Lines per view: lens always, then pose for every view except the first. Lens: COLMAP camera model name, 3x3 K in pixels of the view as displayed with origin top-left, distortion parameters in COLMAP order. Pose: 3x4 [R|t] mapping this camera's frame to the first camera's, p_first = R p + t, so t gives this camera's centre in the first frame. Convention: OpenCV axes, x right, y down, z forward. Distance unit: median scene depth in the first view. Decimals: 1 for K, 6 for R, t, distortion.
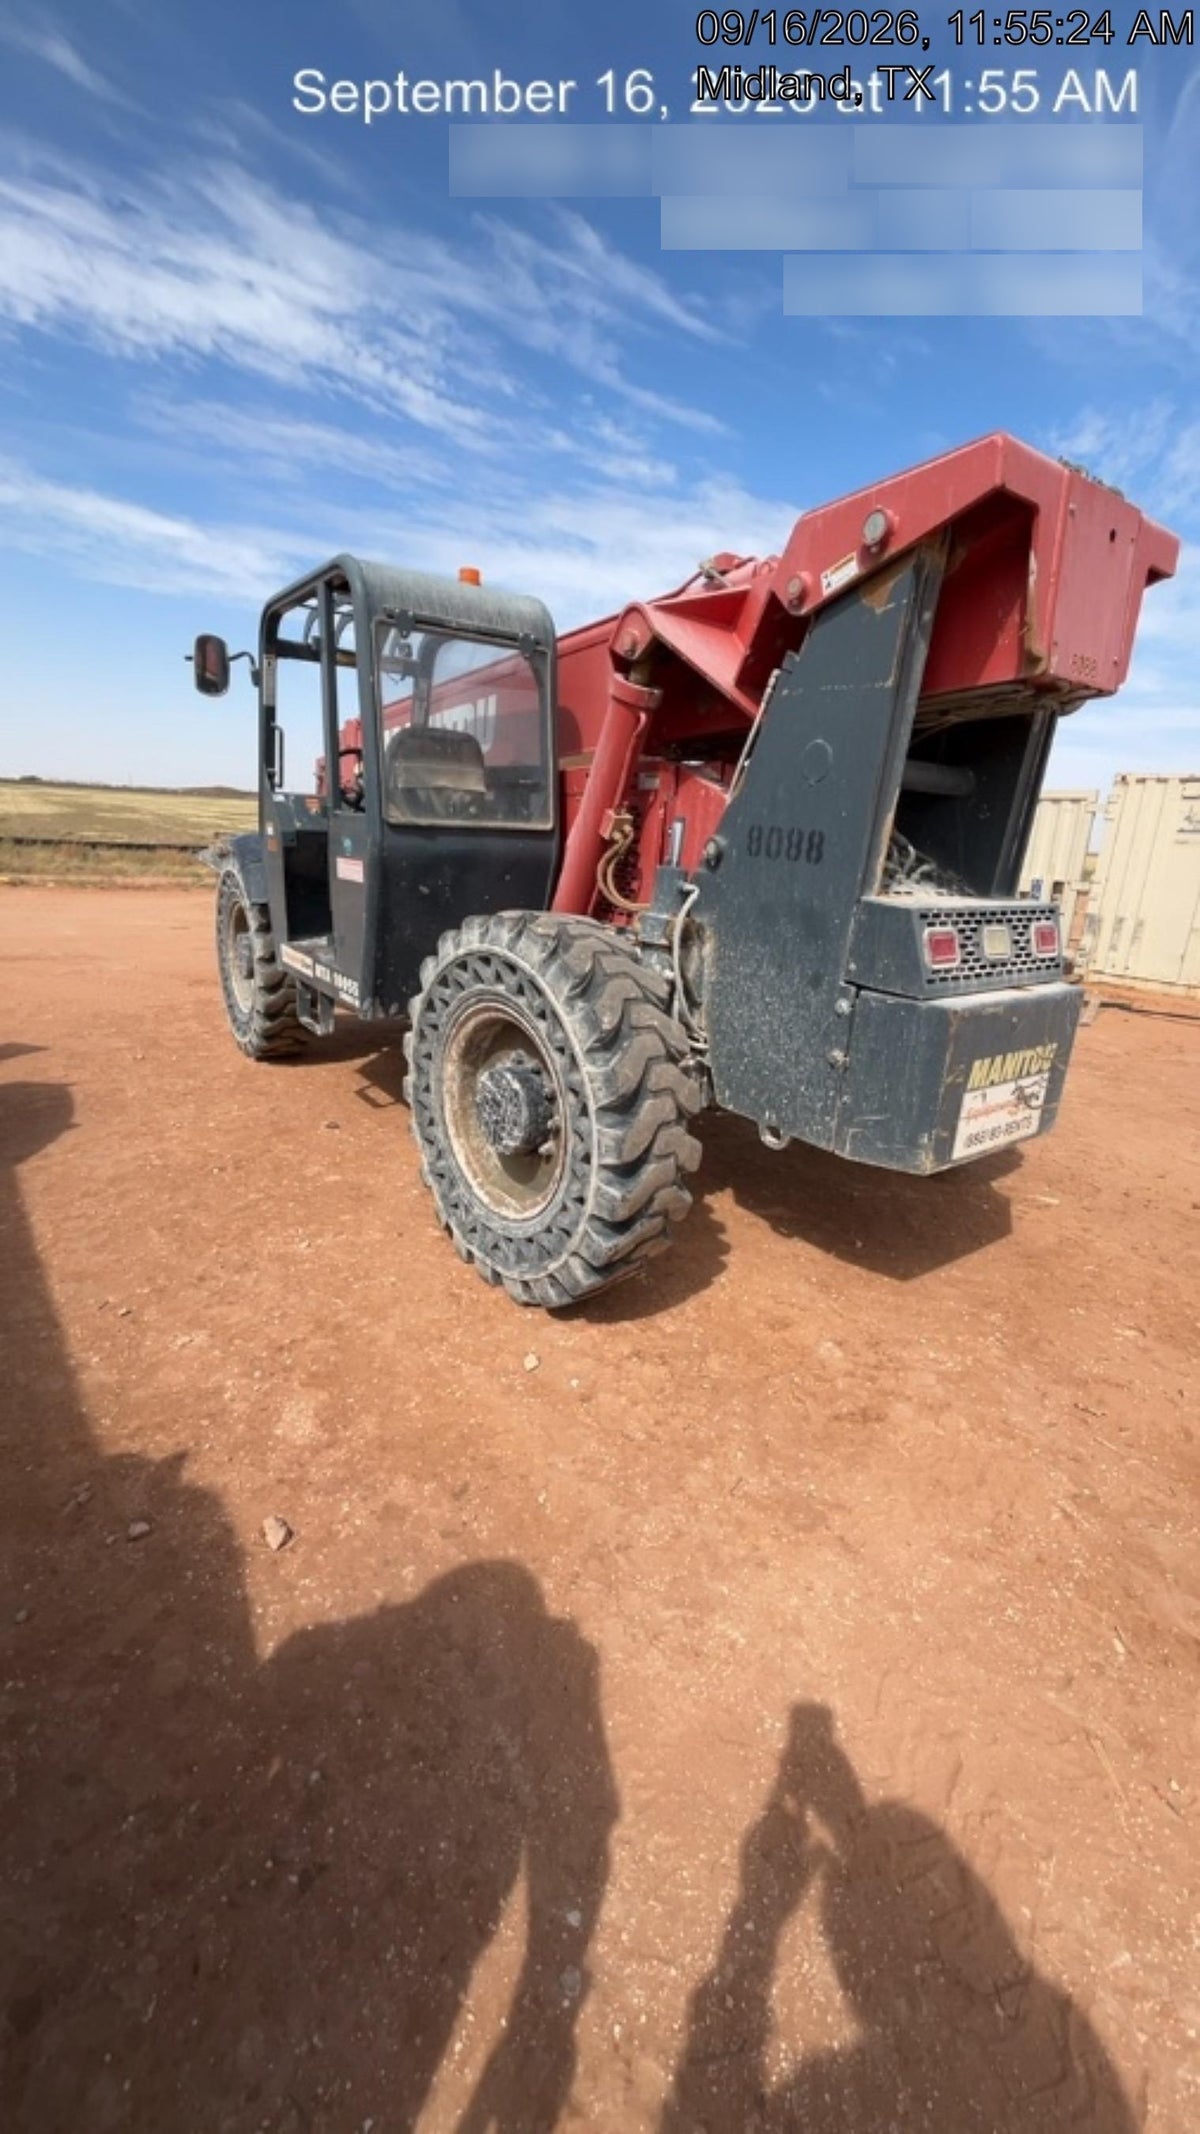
lens RADIAL K [[860.1, 0, 600.0], [0, 860.1, 1067.0], [0, 0, 1]] dist [-0.000210, -0.000028]
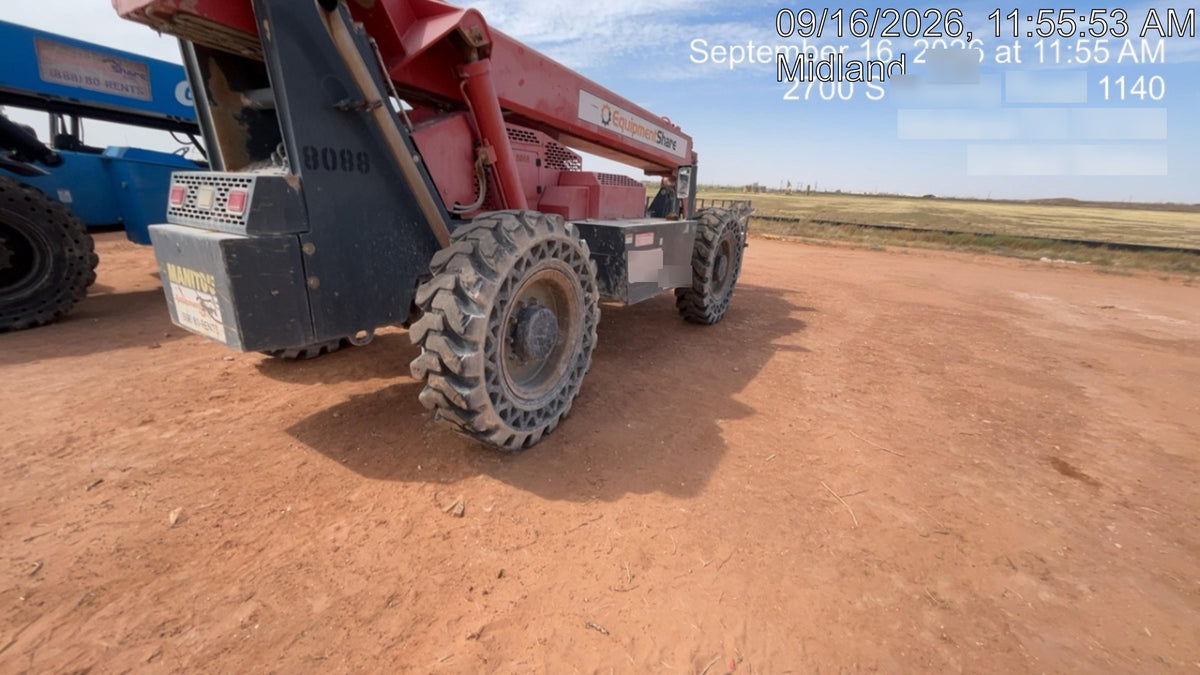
lens RADIAL K [[478.7, 0, 600.0], [0, 478.7, 337.5], [0, 0, 1]] dist [-0.000440, -0.000014]
pose [[0.350648, 0.236541, -0.906143, 1.458796], [-0.276788, 0.950527, 0.141019, -0.211810], [0.894670, 0.201361, 0.398772, 1.276997]]
